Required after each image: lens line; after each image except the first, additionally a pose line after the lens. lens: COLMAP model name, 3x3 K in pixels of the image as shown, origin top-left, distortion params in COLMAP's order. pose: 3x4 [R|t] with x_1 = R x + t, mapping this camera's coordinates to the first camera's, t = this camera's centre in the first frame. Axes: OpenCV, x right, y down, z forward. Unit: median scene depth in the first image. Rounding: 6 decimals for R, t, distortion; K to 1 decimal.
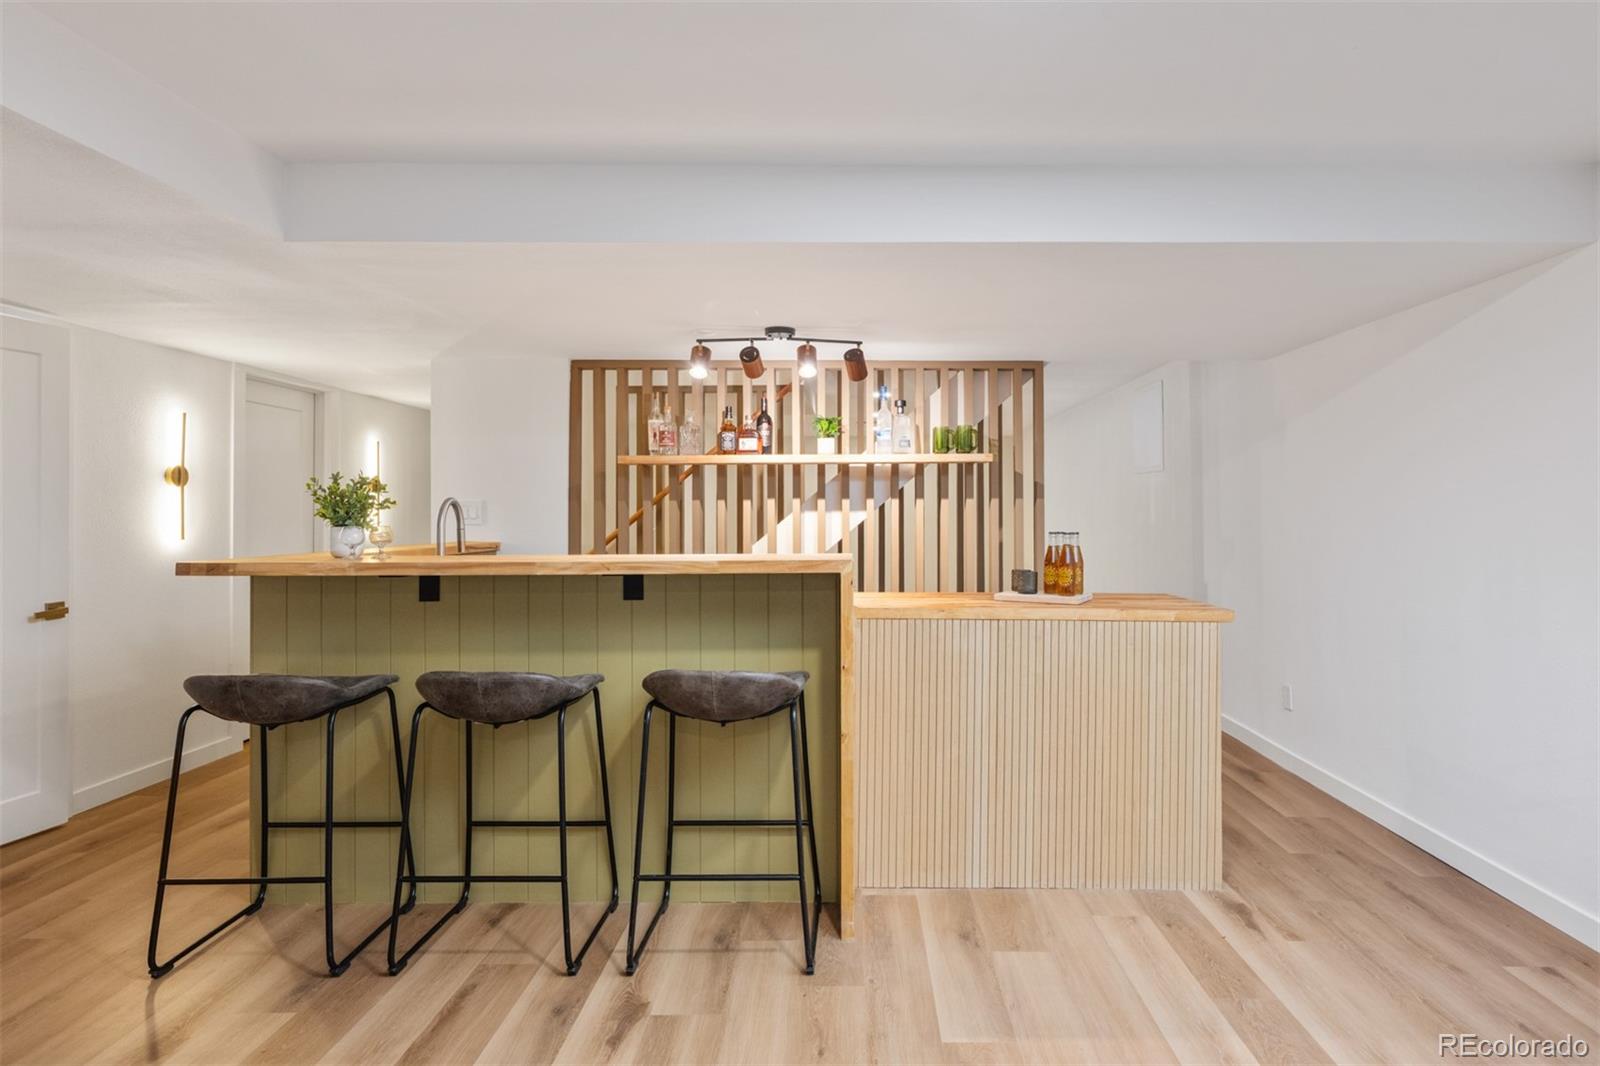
lens RADIAL K [[832.8, 0, 804.1], [0, 832.8, 530.2], [0, 0, 1]] dist [0.024783, 0.000555]
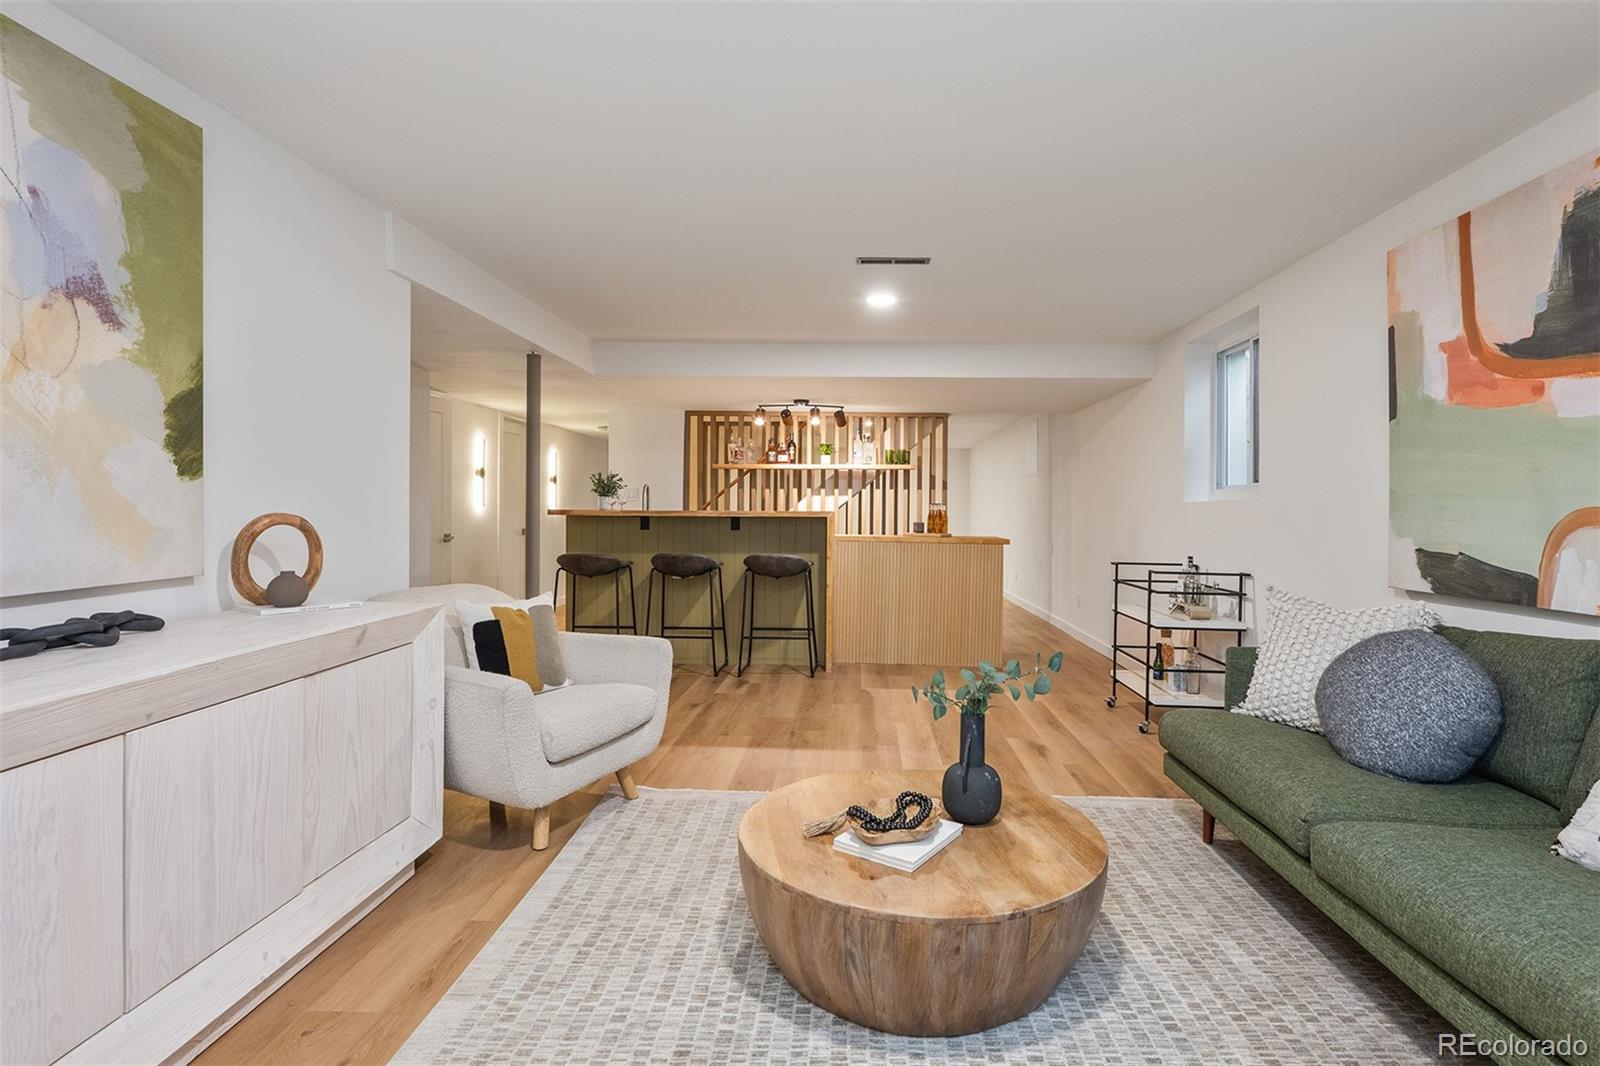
lens RADIAL K [[648.8, 0, 821.3], [0, 648.8, 507.0], [0, 0, 1]] dist [-0.012362, -0.000077]
pose [[0.999900, 0.010710, 0.009216, 0.005172], [-0.010541, 0.999779, -0.018189, 0.028115], [-0.009409, 0.018091, 0.999792, -0.411405]]
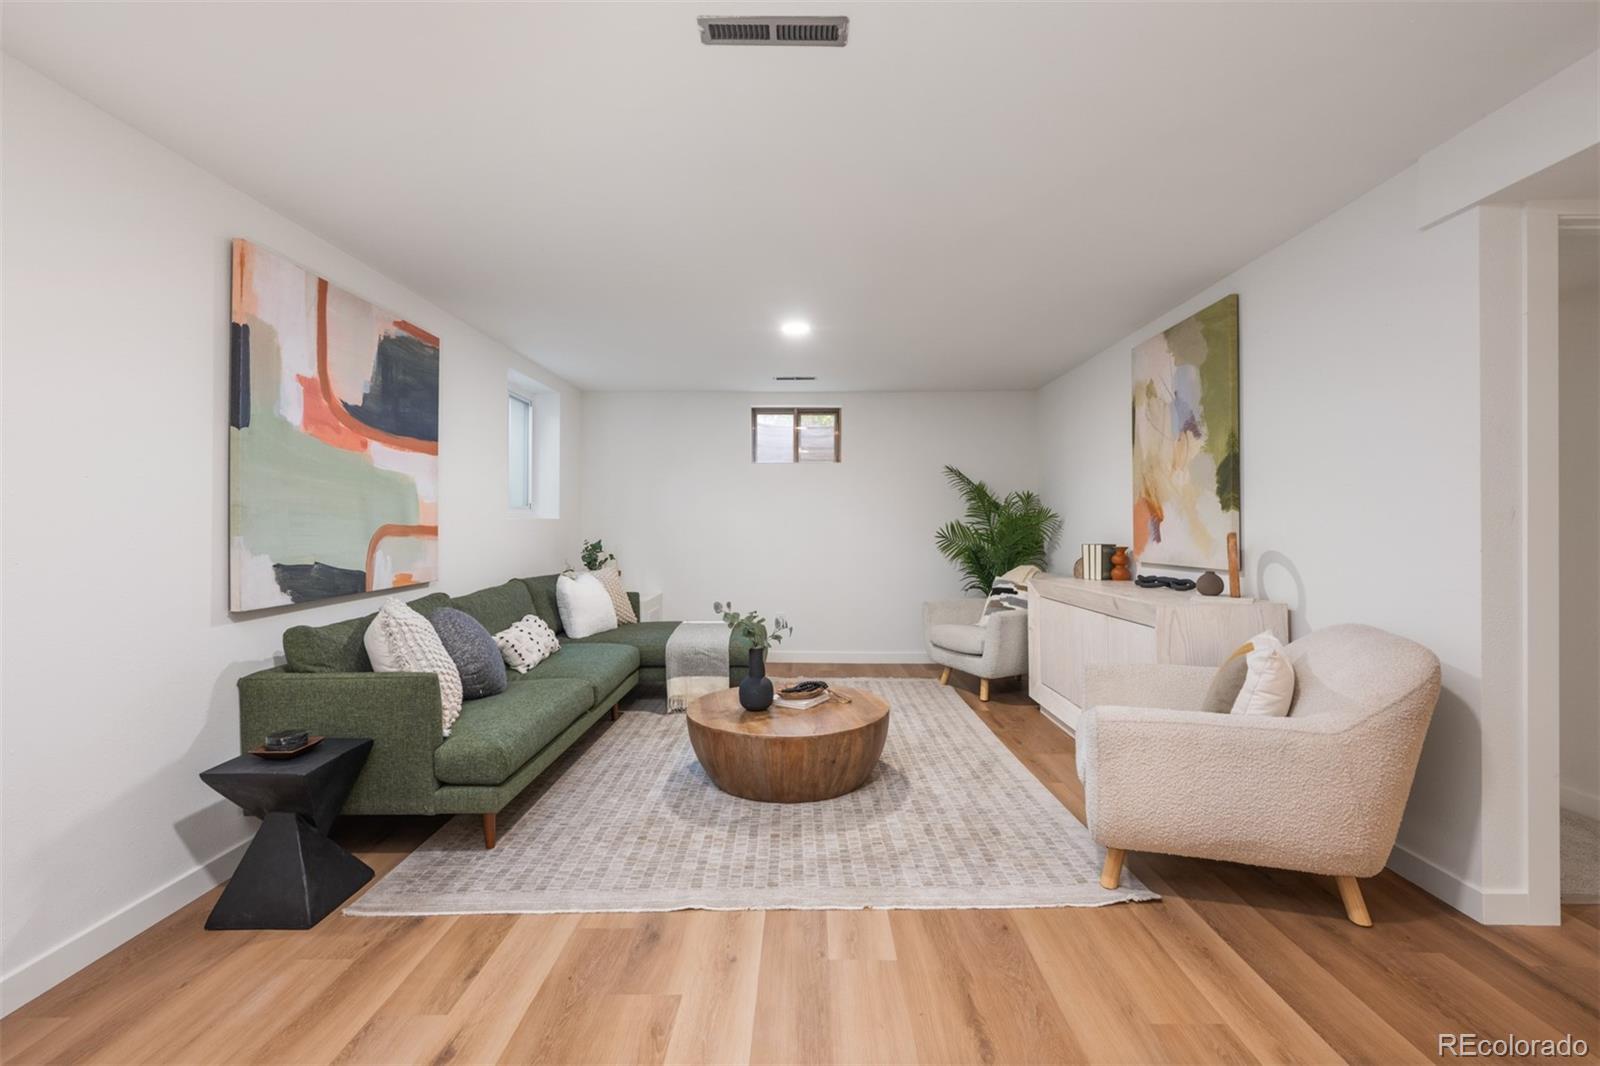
lens RADIAL K [[716.5, 0, 796.9], [0, 716.5, 525.9], [0, 0, 1]] dist [0.001107, 0.000288]
pose [[-0.998652, 0.006156, -0.051535, 0.177382], [0.005334, 0.999857, 0.016078, -0.008572], [0.051626, 0.015782, -0.998542, 1.681081]]
